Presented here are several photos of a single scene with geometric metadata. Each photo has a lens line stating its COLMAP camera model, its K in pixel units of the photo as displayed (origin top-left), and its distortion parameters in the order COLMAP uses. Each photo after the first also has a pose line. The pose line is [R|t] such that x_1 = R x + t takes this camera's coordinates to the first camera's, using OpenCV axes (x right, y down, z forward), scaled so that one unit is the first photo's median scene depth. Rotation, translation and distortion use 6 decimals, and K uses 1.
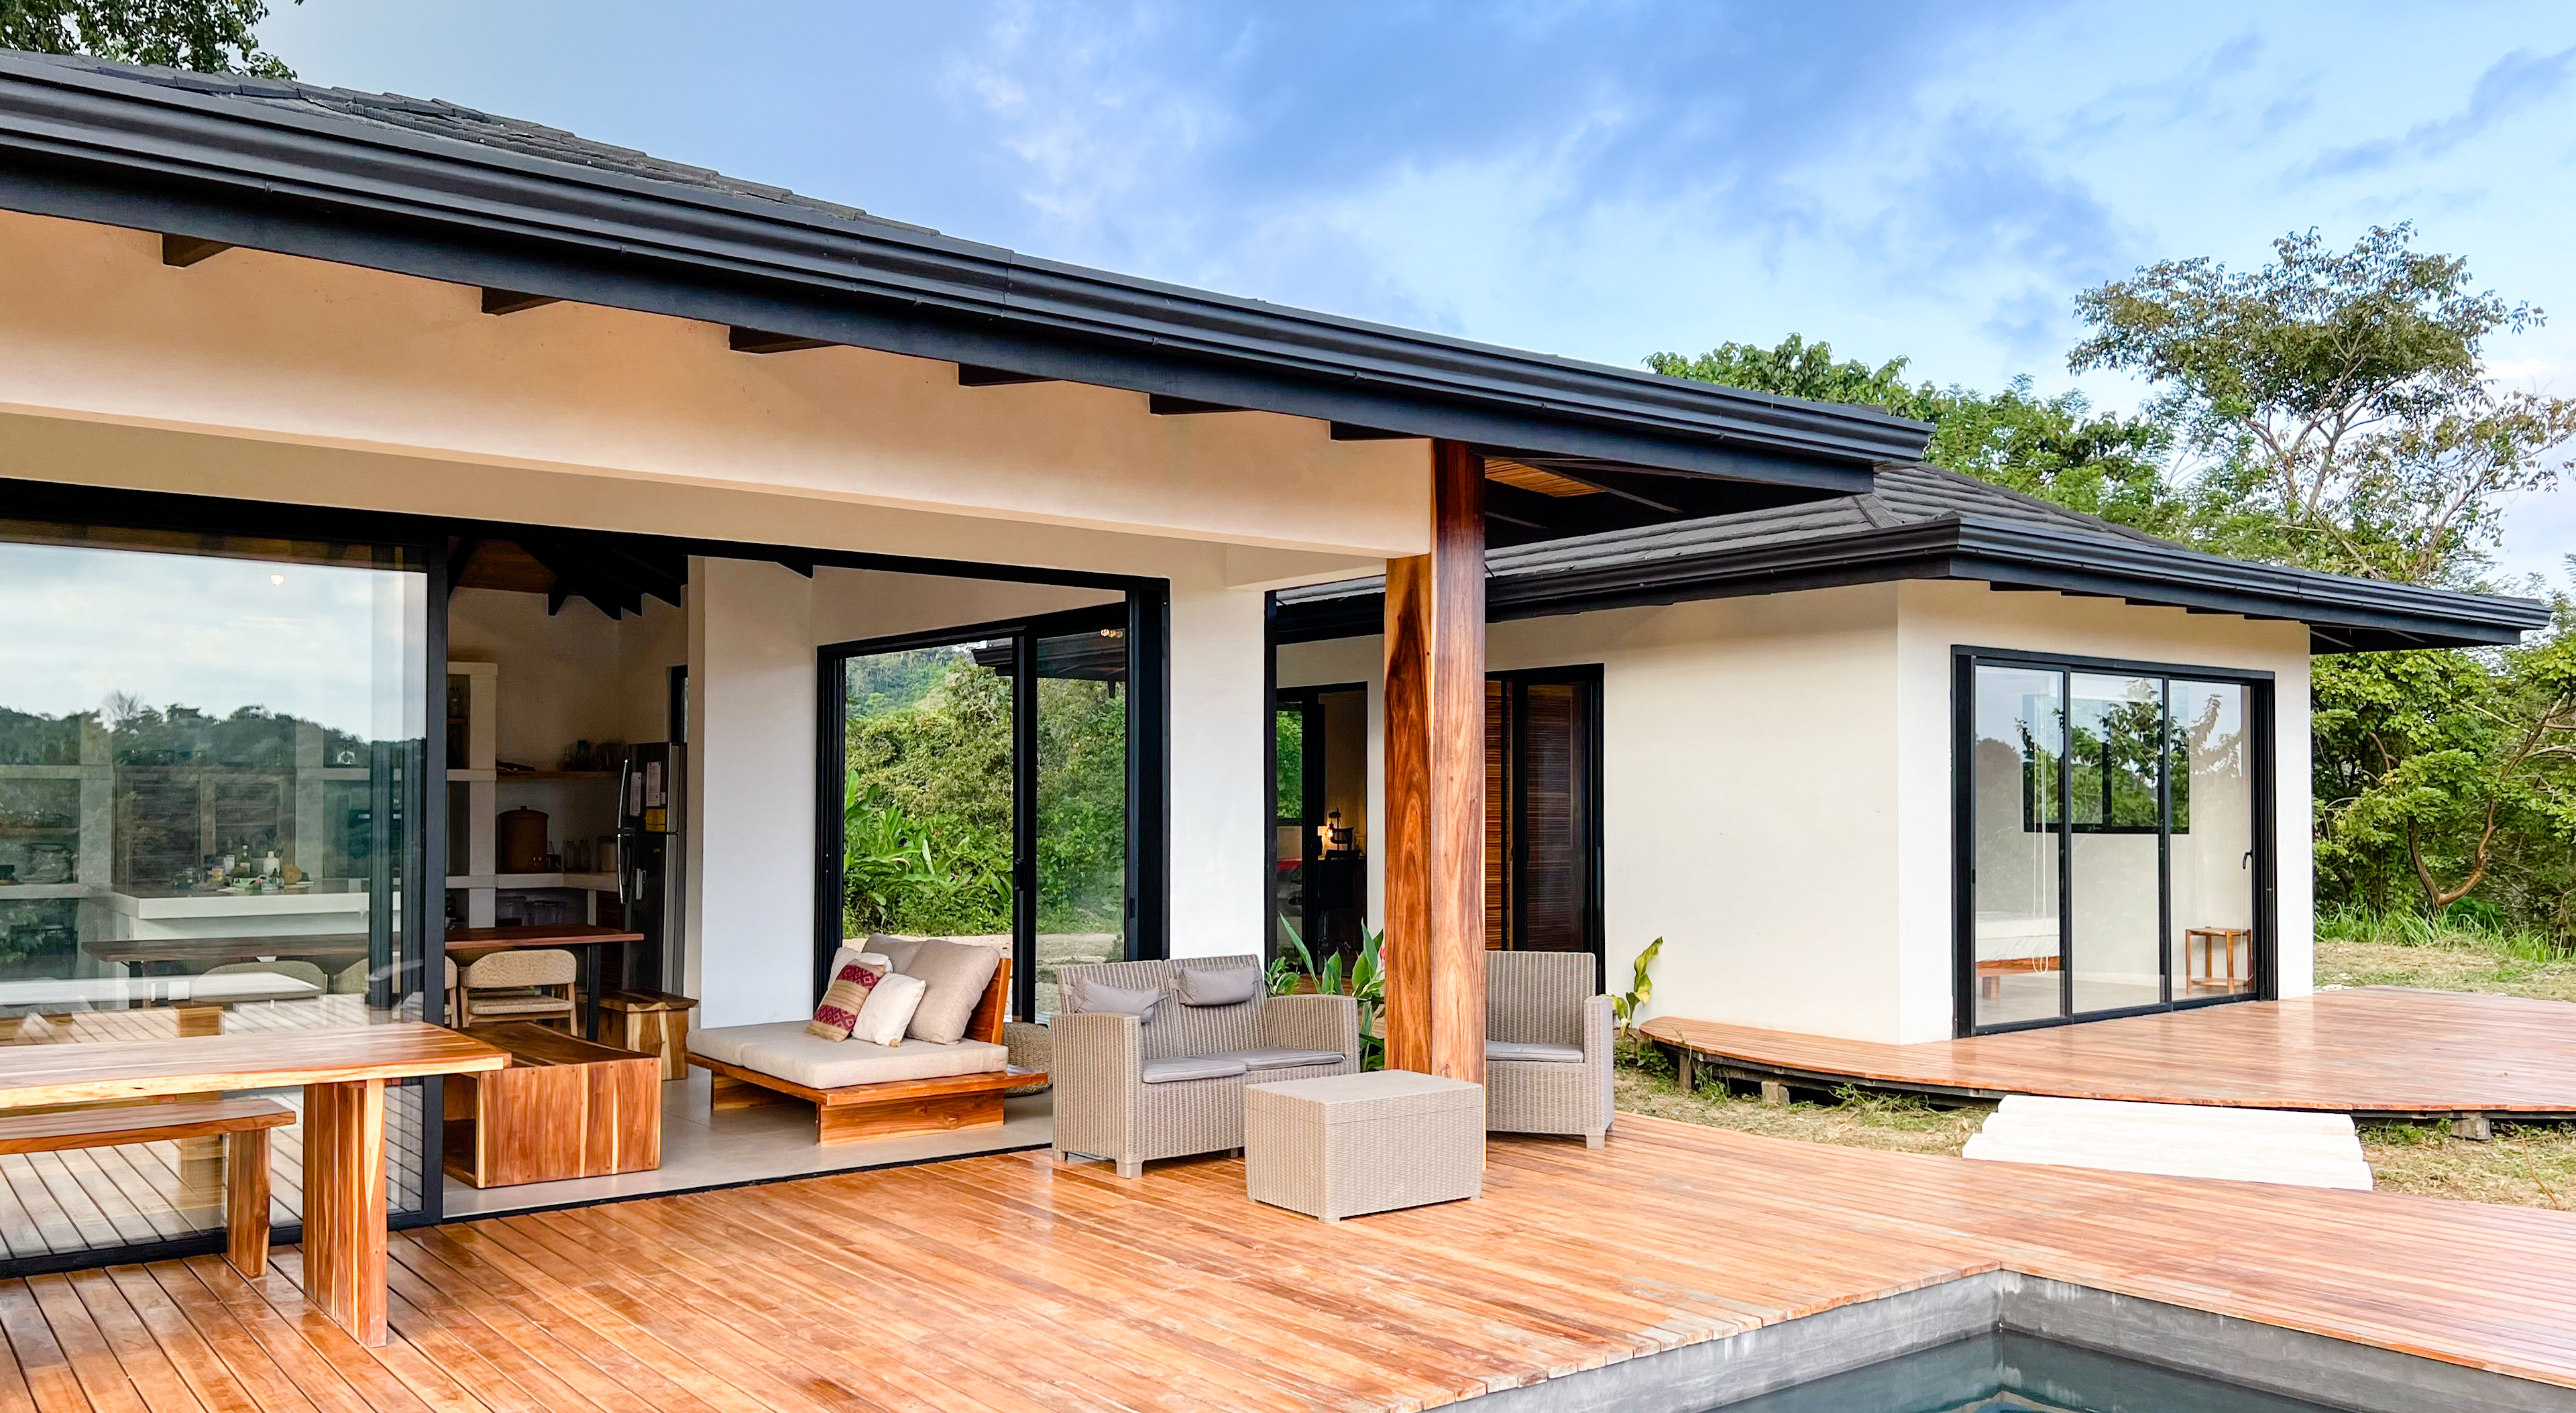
lens RADIAL K [[1918.0, 0, 1289.2], [0, 1918.0, 746.1], [0, 0, 1]] dist [0.019637, -0.004129]
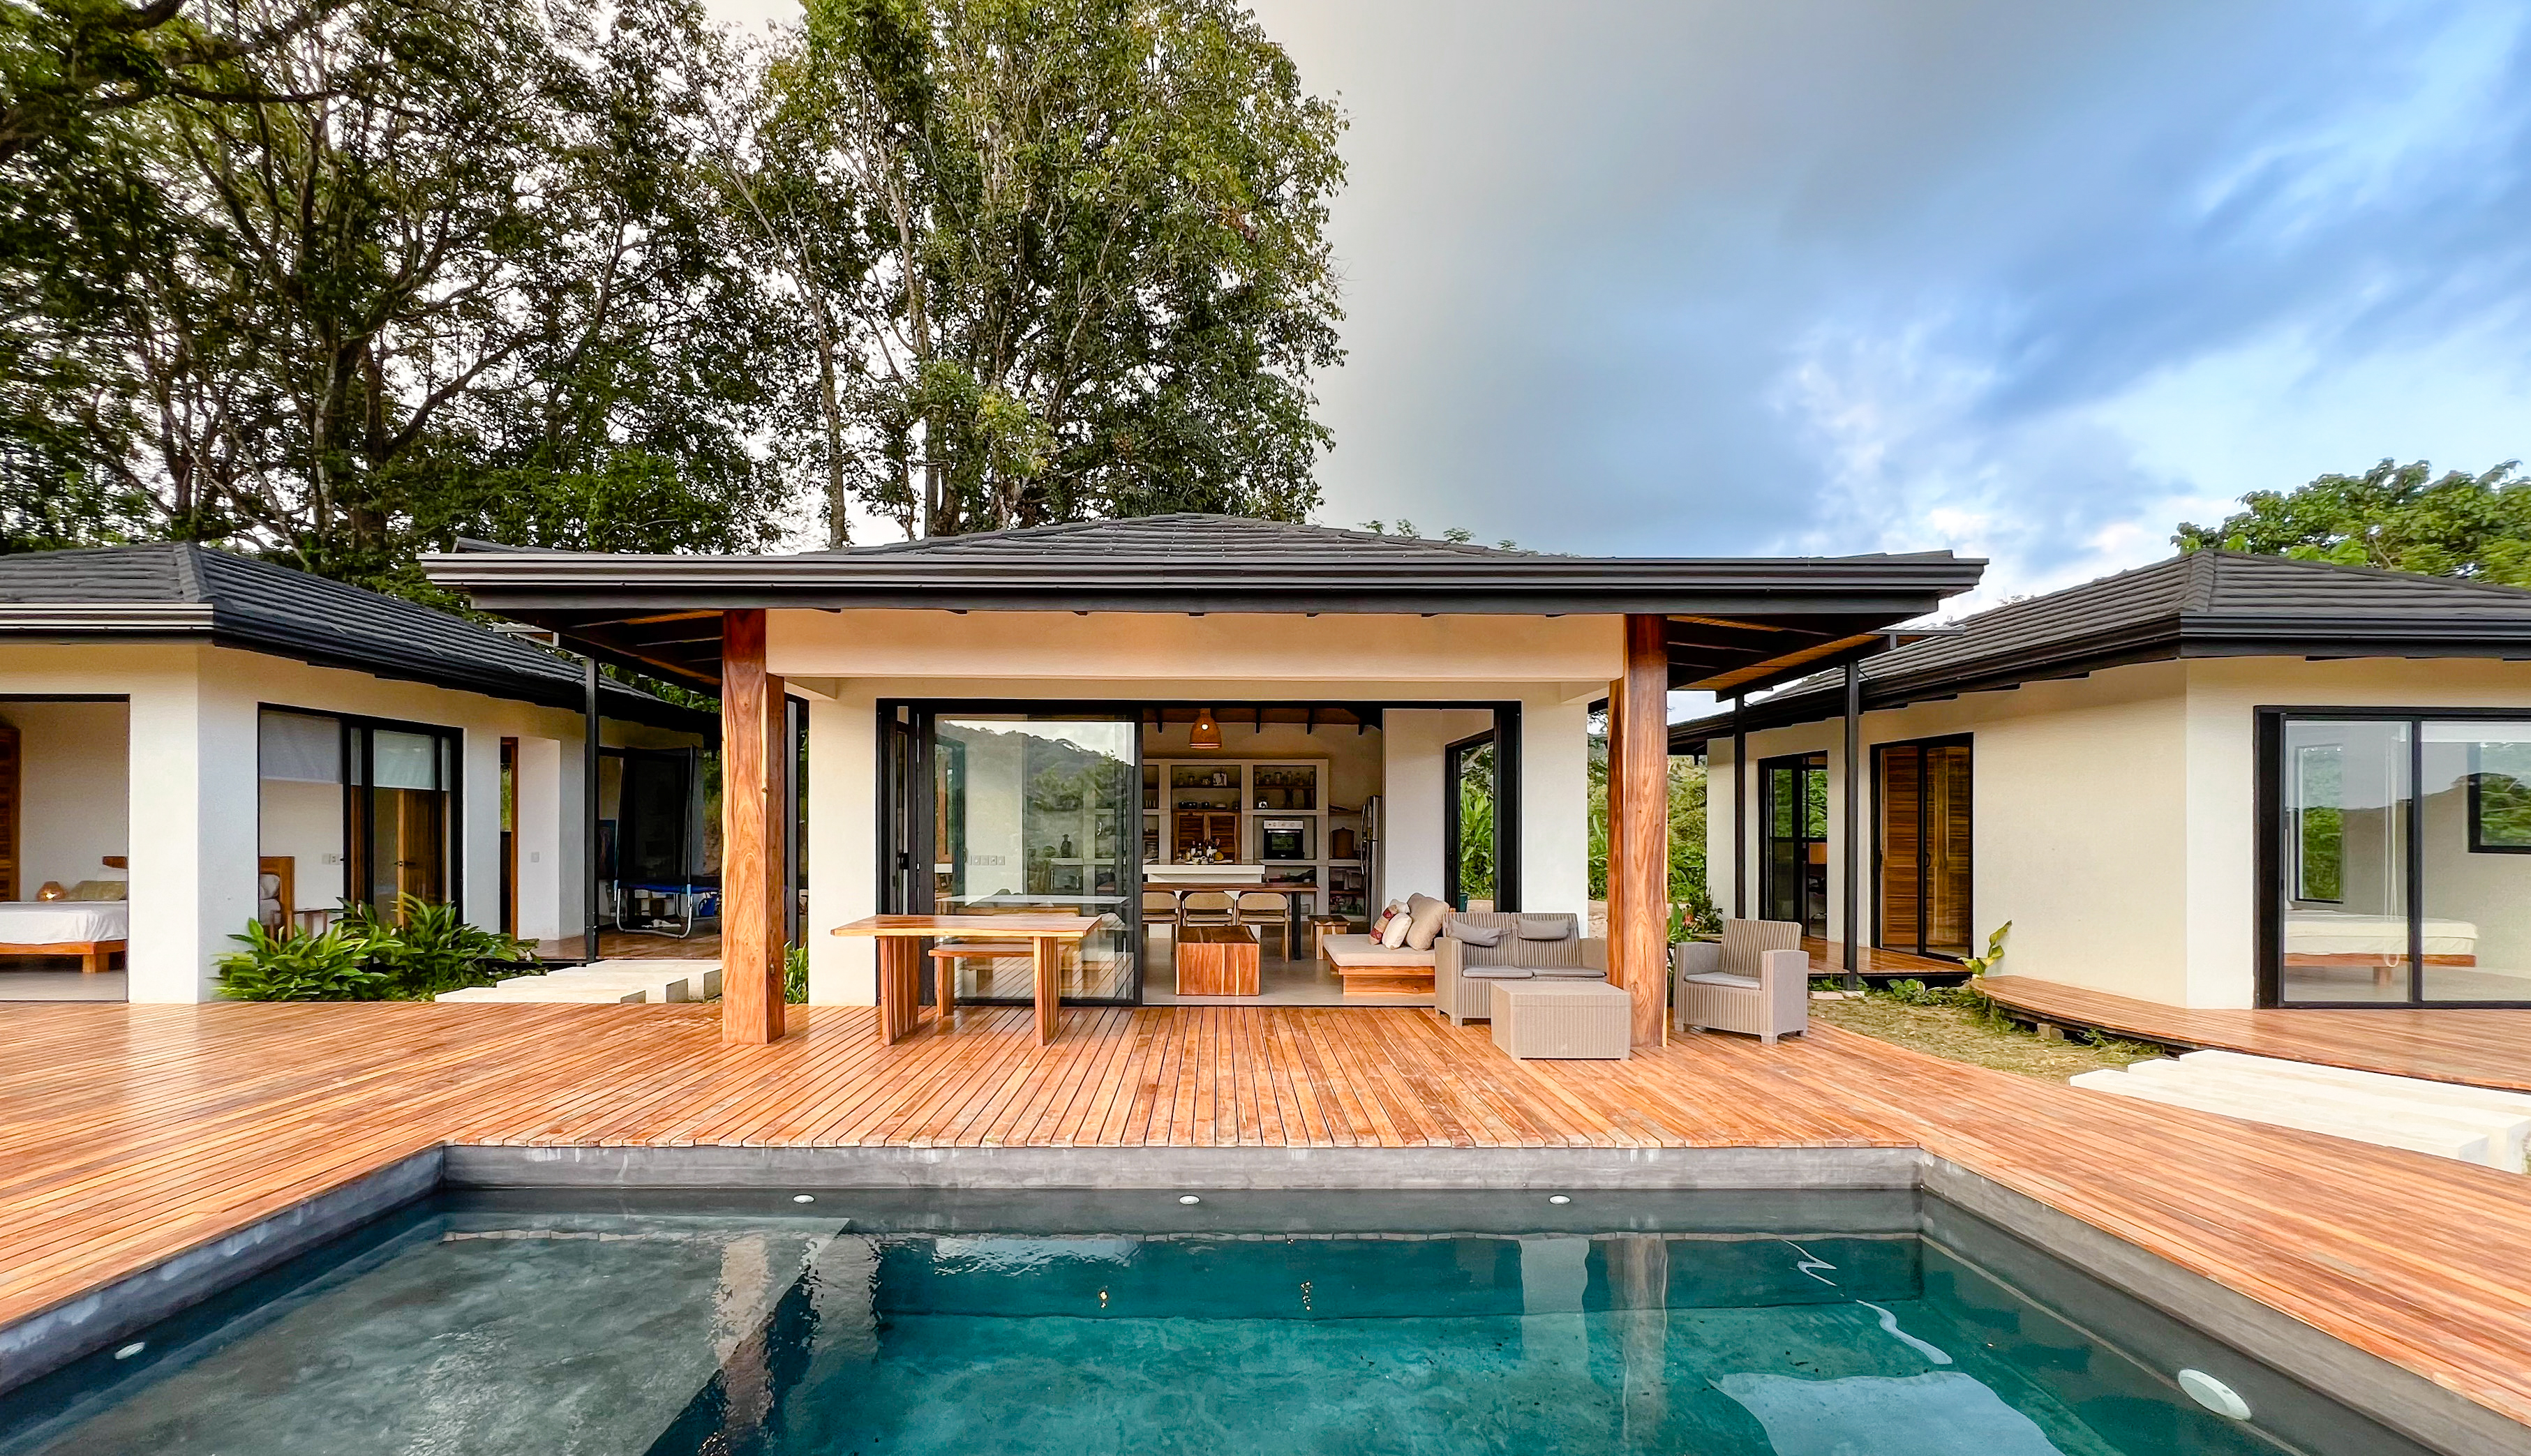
lens RADIAL K [[1039.6, 0, 1252.4], [0, 1039.6, 816.1], [0, 0, 1]] dist [-0.012791, 0.000137]
pose [[0.804736, -0.003100, -0.593625, 0.247153], [0.014359, 0.999795, 0.014245, 0.002271], [0.593460, -0.019987, 0.804616, 0.048110]]
